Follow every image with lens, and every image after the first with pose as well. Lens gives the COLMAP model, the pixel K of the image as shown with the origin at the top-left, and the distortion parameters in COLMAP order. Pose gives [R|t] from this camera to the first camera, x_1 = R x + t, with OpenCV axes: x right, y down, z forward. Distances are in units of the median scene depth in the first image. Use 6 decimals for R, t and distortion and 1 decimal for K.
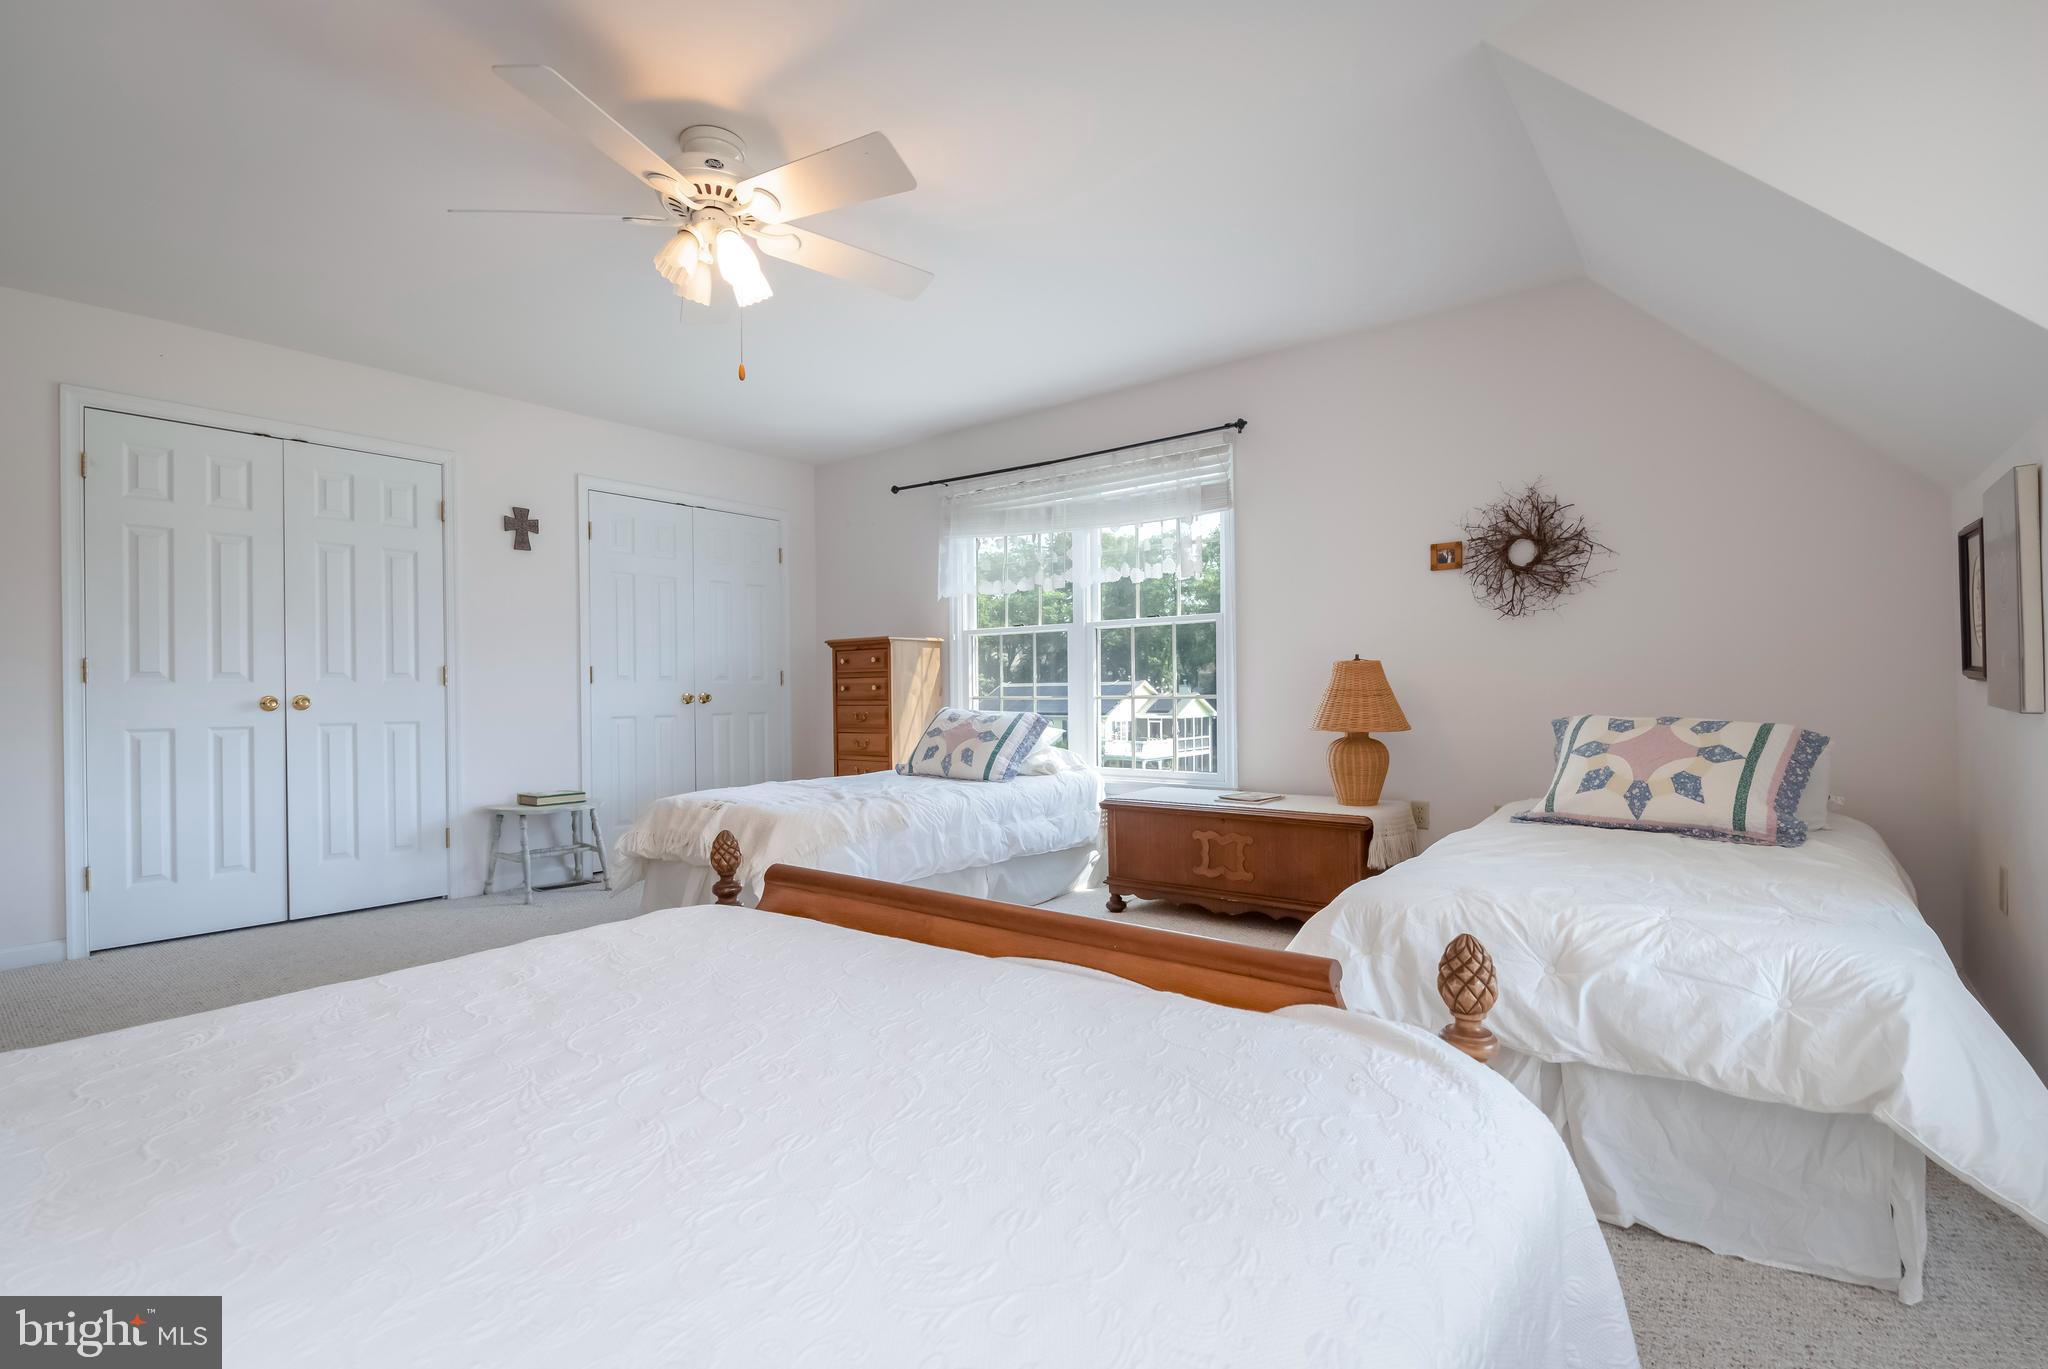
lens RADIAL K [[920.2, 0, 1024.0], [0, 920.2, 684.5], [0, 0, 1]] dist [-0.000013, -0.000229]
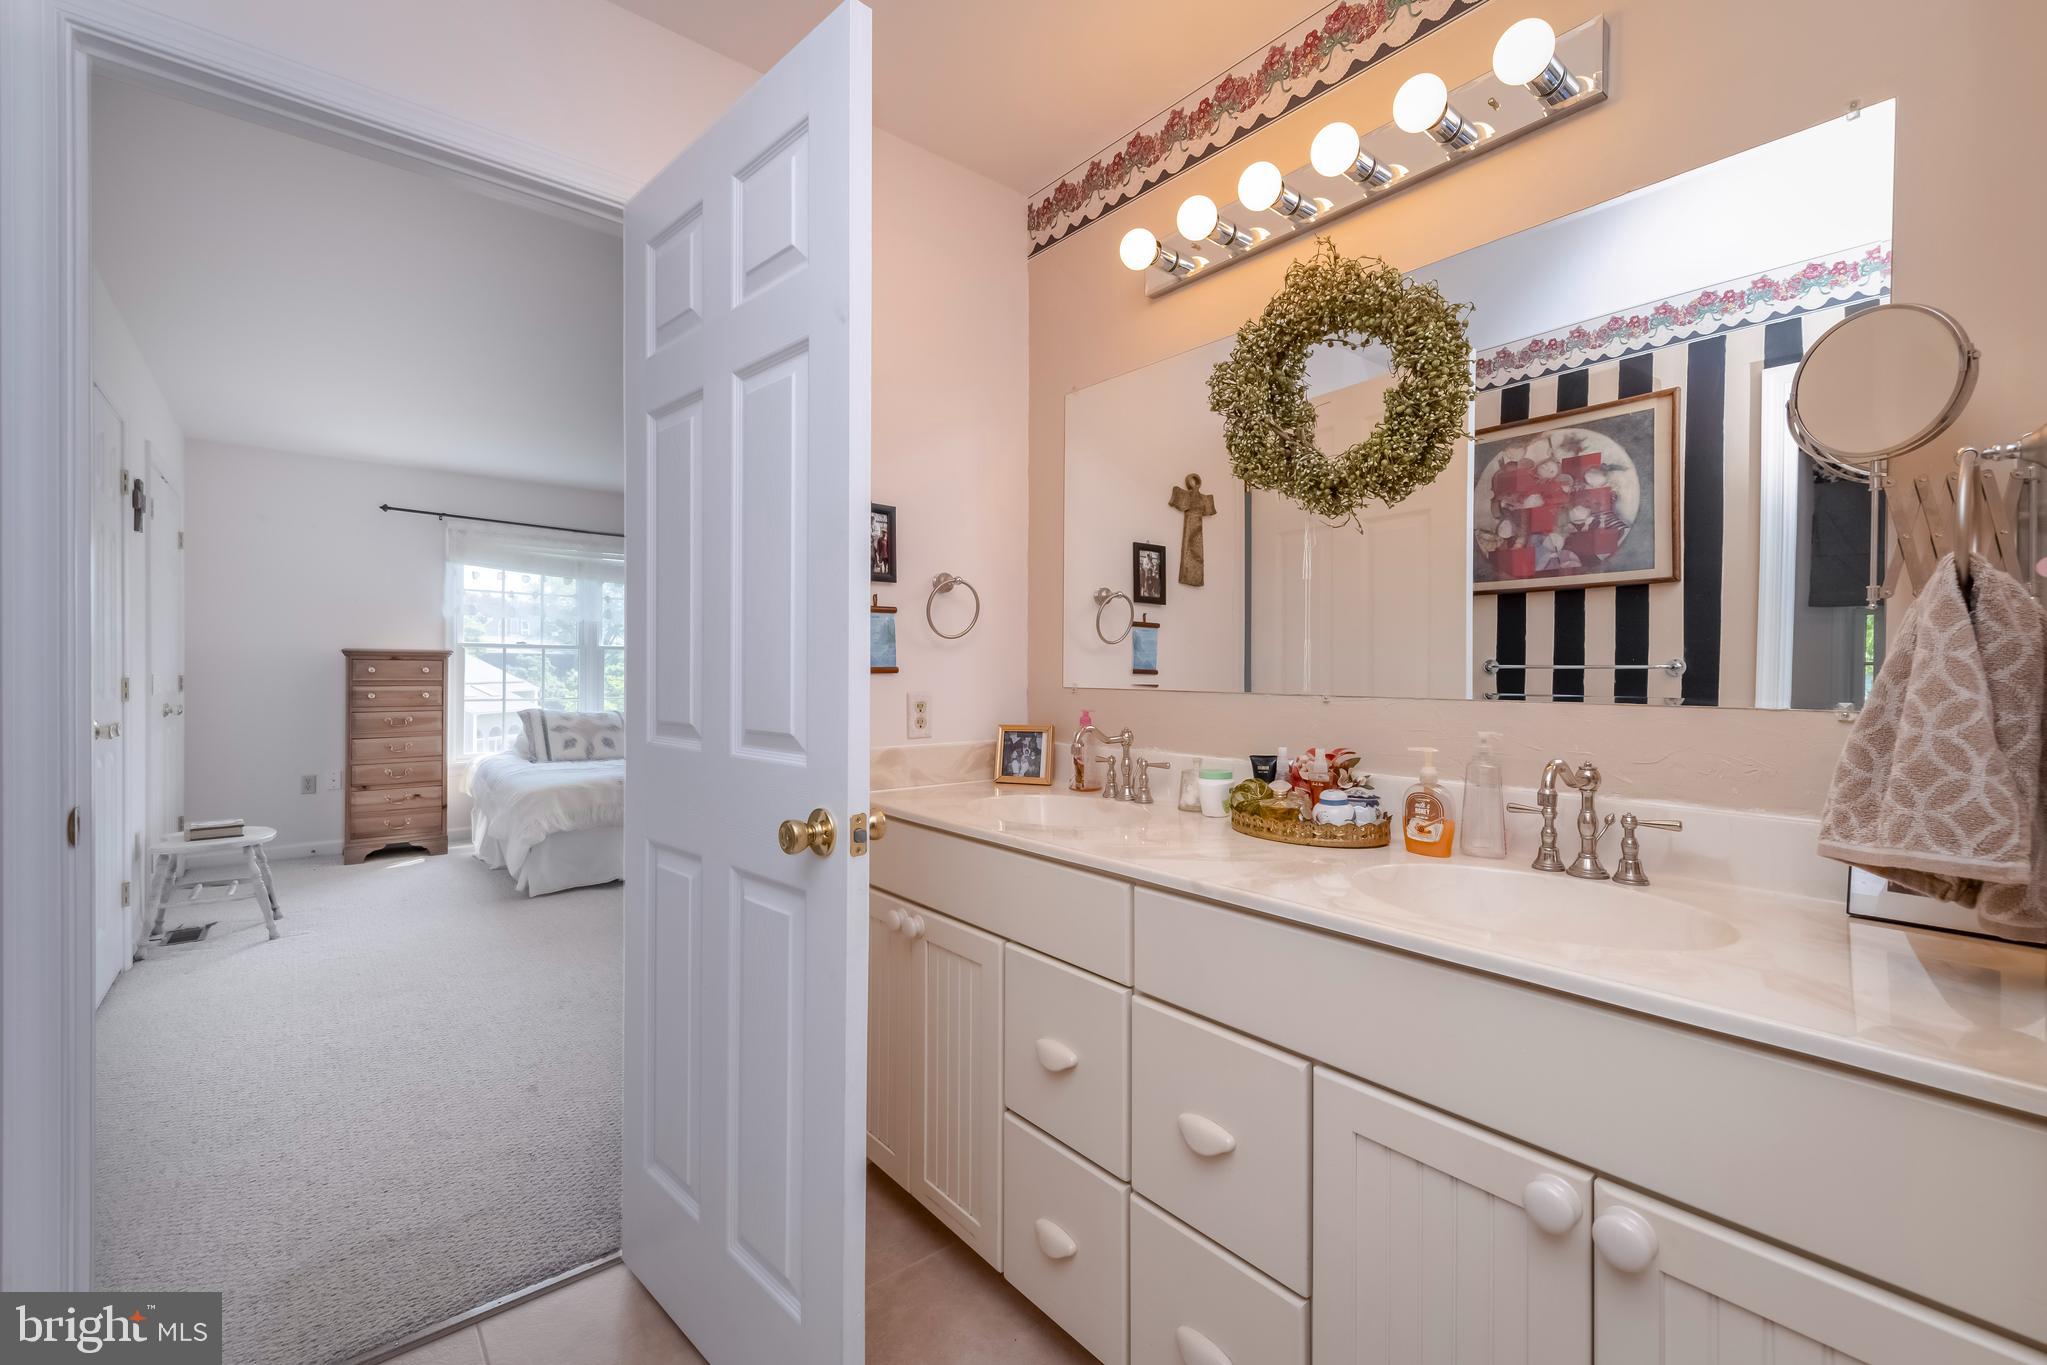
lens RADIAL K [[850.8, 0, 1023.5], [0, 850.8, 682.5], [0, 0, 1]] dist [-0.000093, -0.000056]
pose [[0.206570, 0.001180, 0.978431, -1.023368], [-0.003899, 0.999992, -0.000382, -0.014460], [-0.978424, -0.003736, 0.206573, 0.085489]]
